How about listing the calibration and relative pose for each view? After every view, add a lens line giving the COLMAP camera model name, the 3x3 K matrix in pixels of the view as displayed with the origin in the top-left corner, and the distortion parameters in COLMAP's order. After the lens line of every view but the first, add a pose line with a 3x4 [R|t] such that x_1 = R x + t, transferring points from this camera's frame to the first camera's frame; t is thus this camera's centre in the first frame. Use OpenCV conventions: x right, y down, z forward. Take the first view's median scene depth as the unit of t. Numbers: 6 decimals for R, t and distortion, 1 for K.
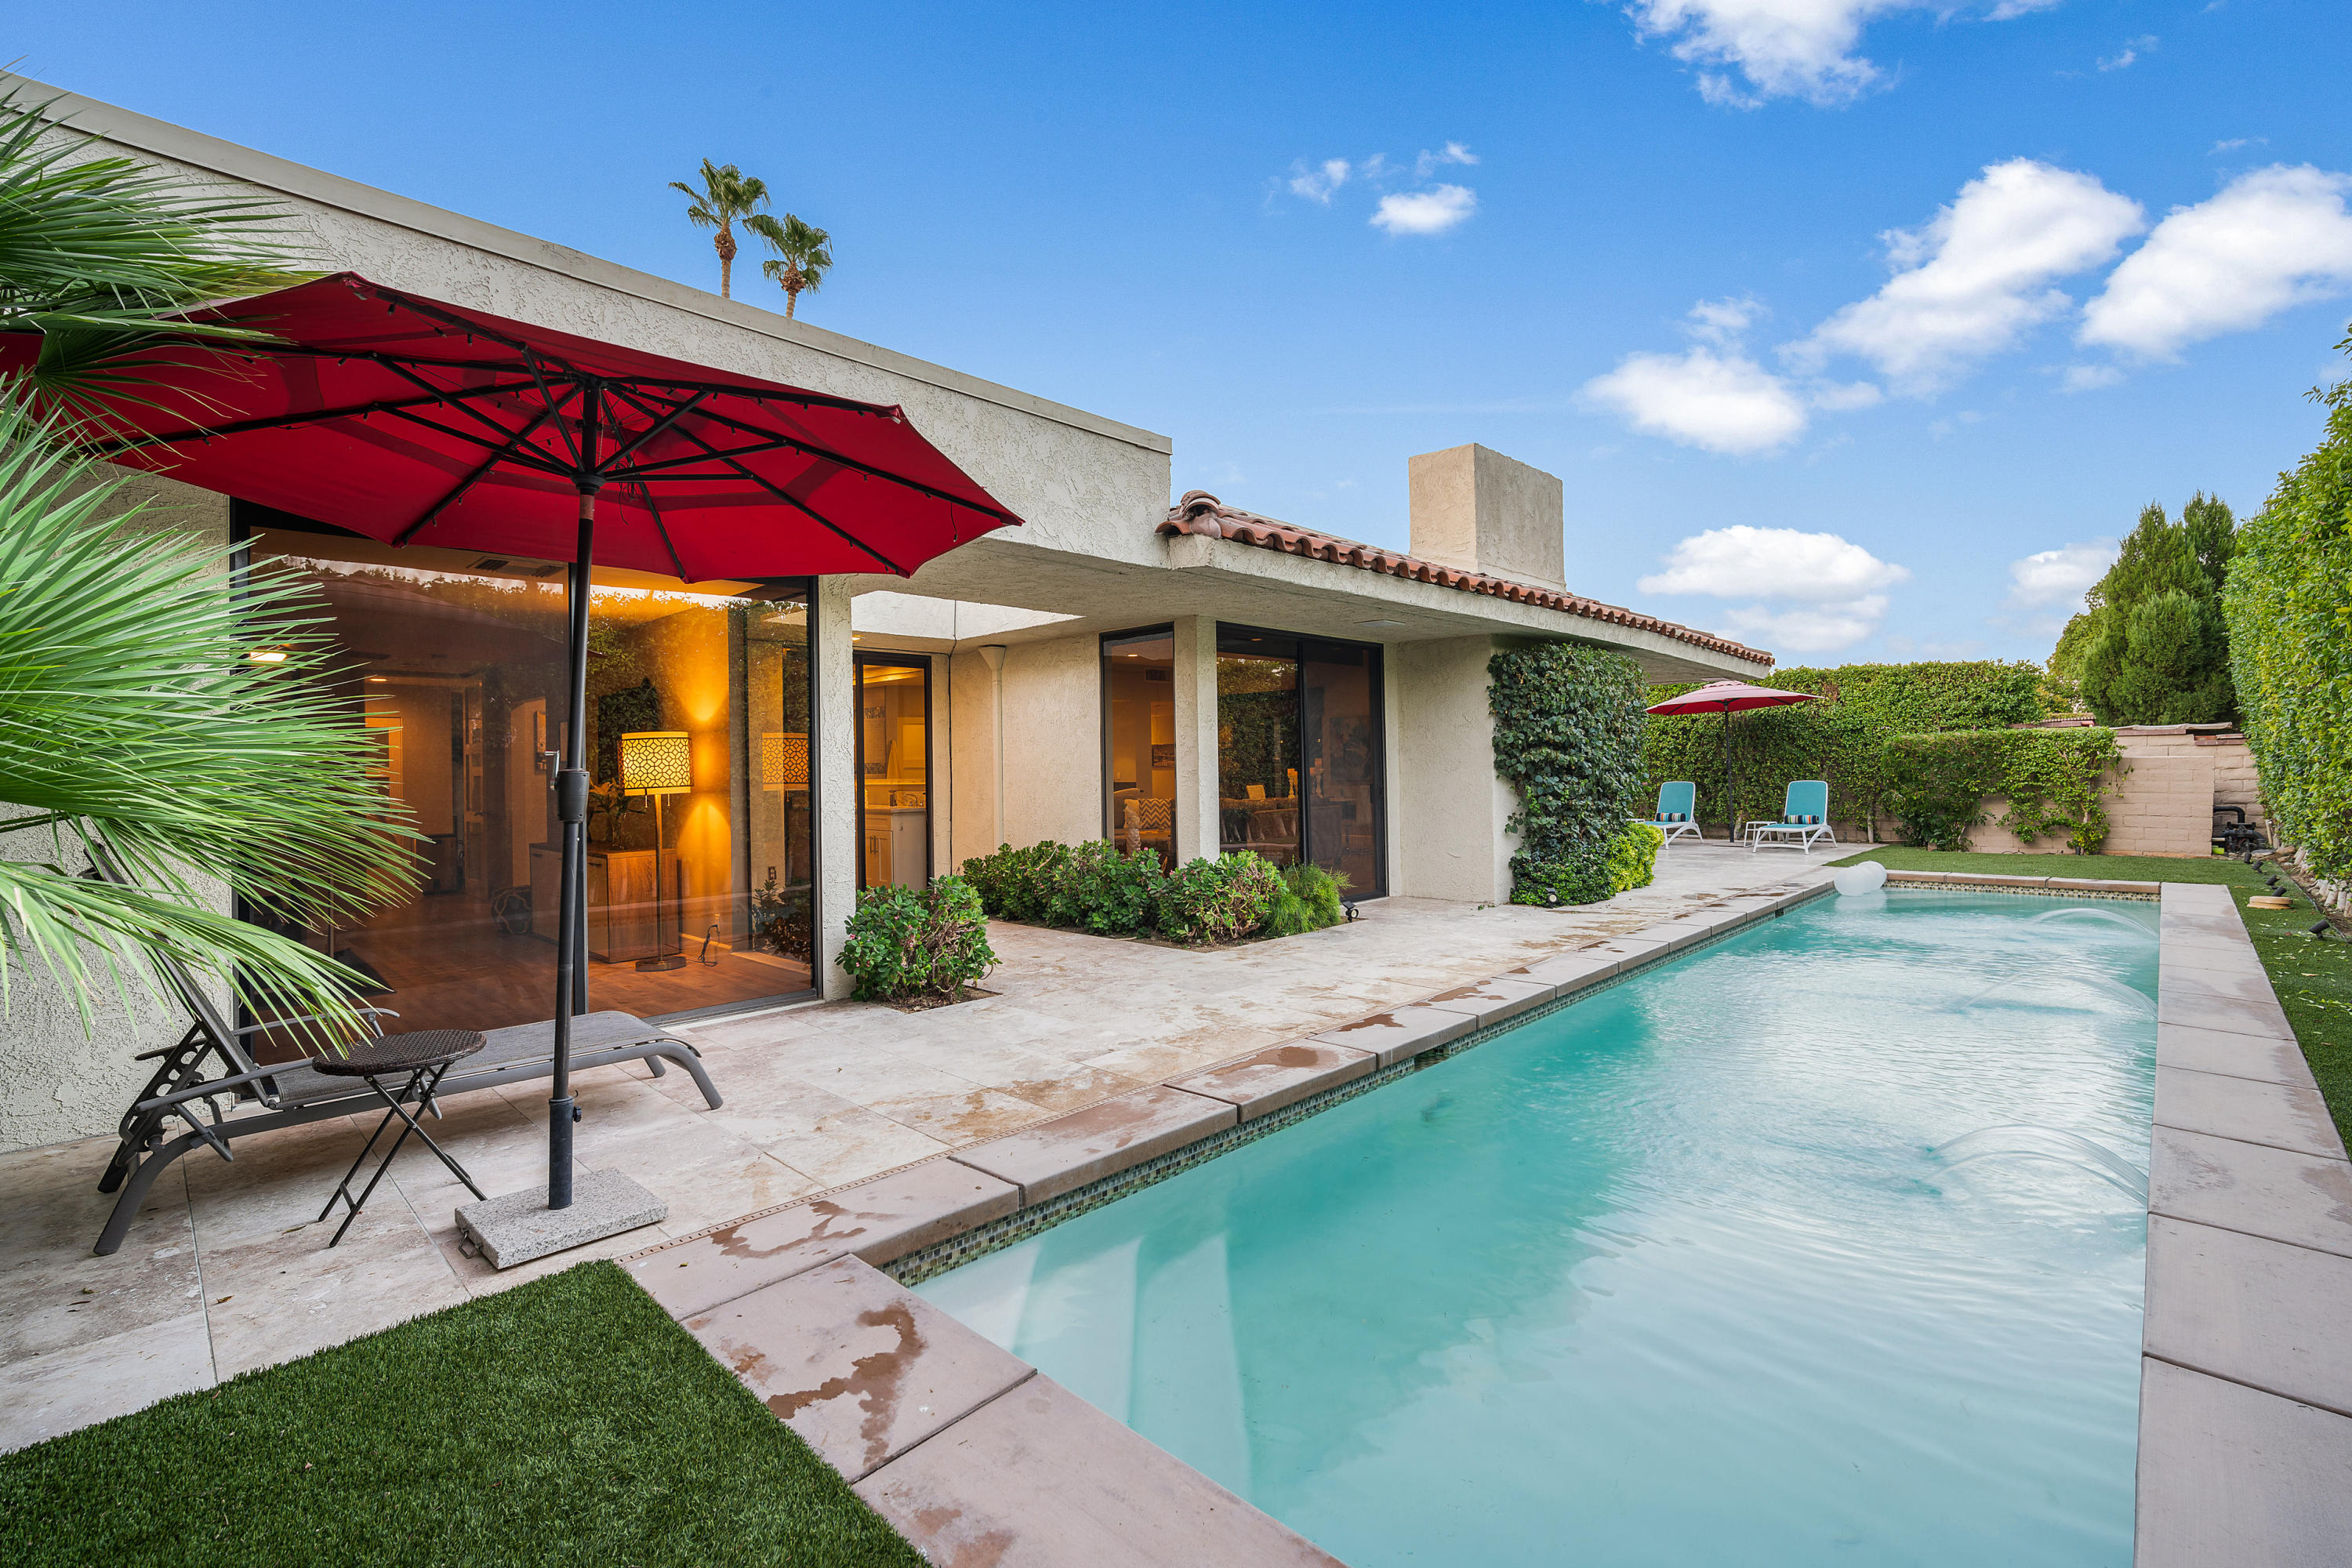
lens RADIAL K [[1025.6, 0, 1176.0], [0, 1025.6, 784.0], [0, 0, 1]] dist [-0.001993, -0.000129]
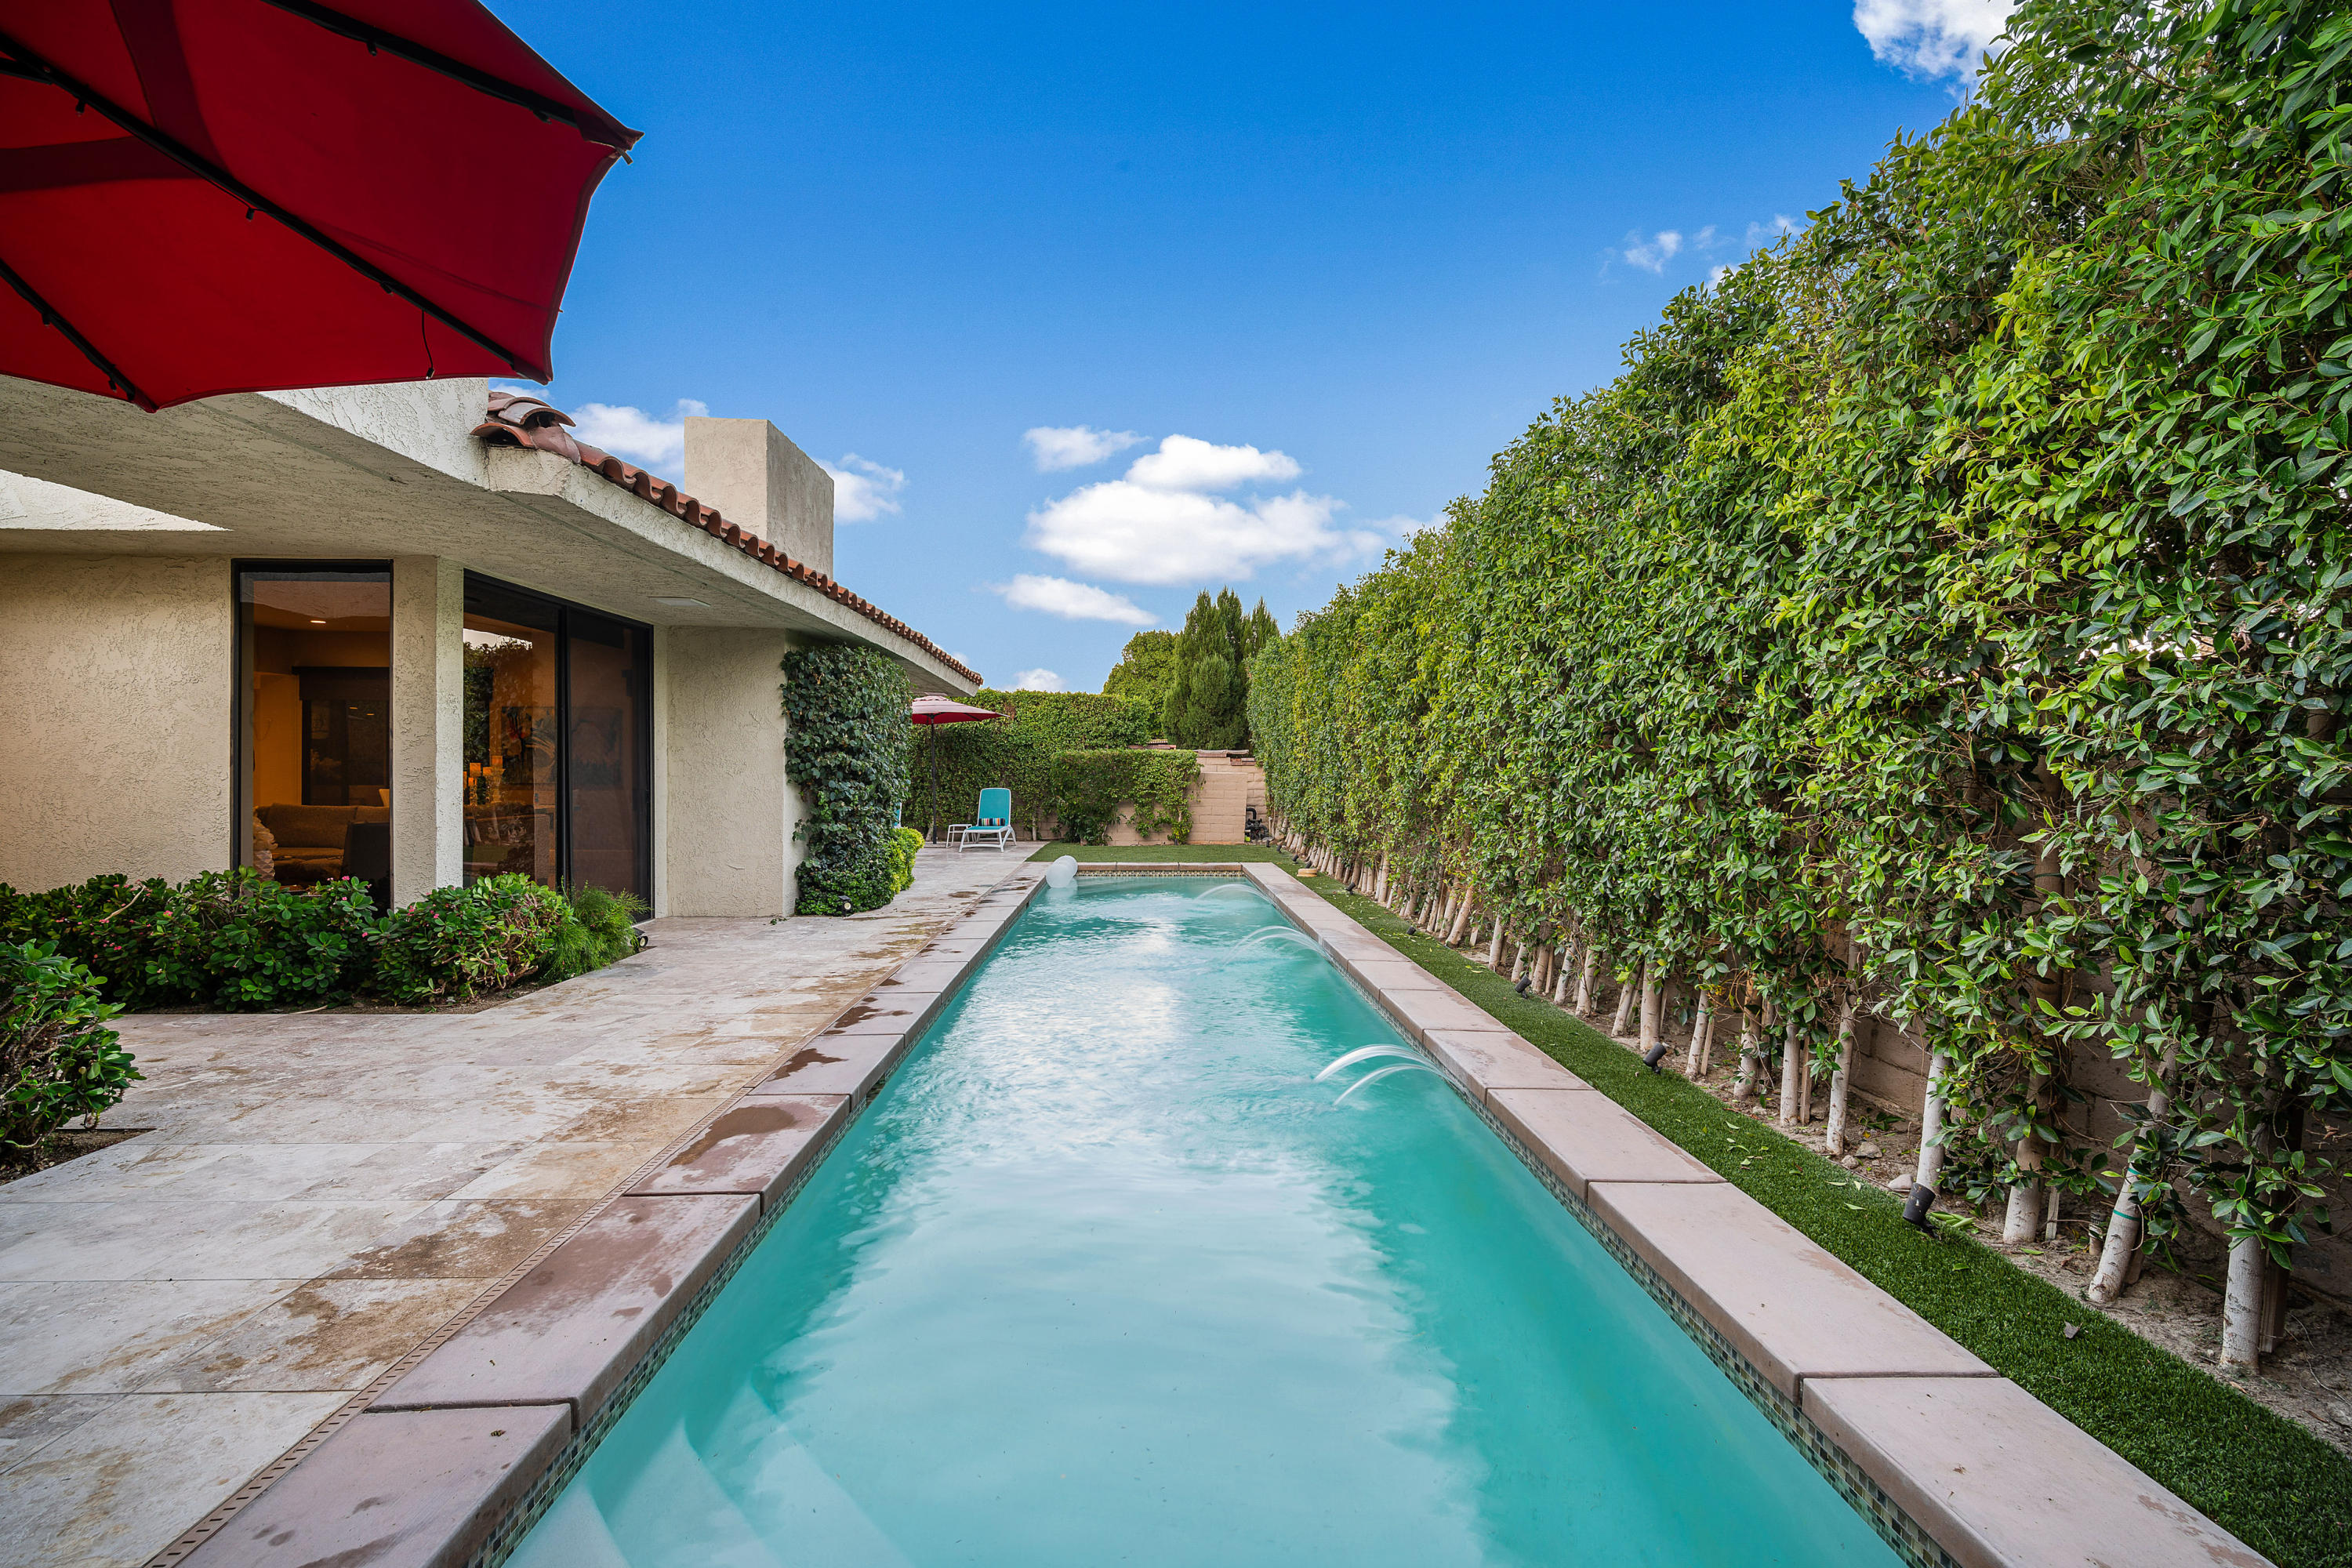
lens RADIAL K [[1029.9, 0, 1176.0], [0, 1029.9, 784.0], [0, 0, 1]] dist [0.002930, 0.000459]
pose [[0.701535, 0.010033, 0.712564, -0.112735], [-0.005556, 0.999948, -0.008610, 0.001632], [-0.712613, 0.002081, 0.701554, 0.086110]]
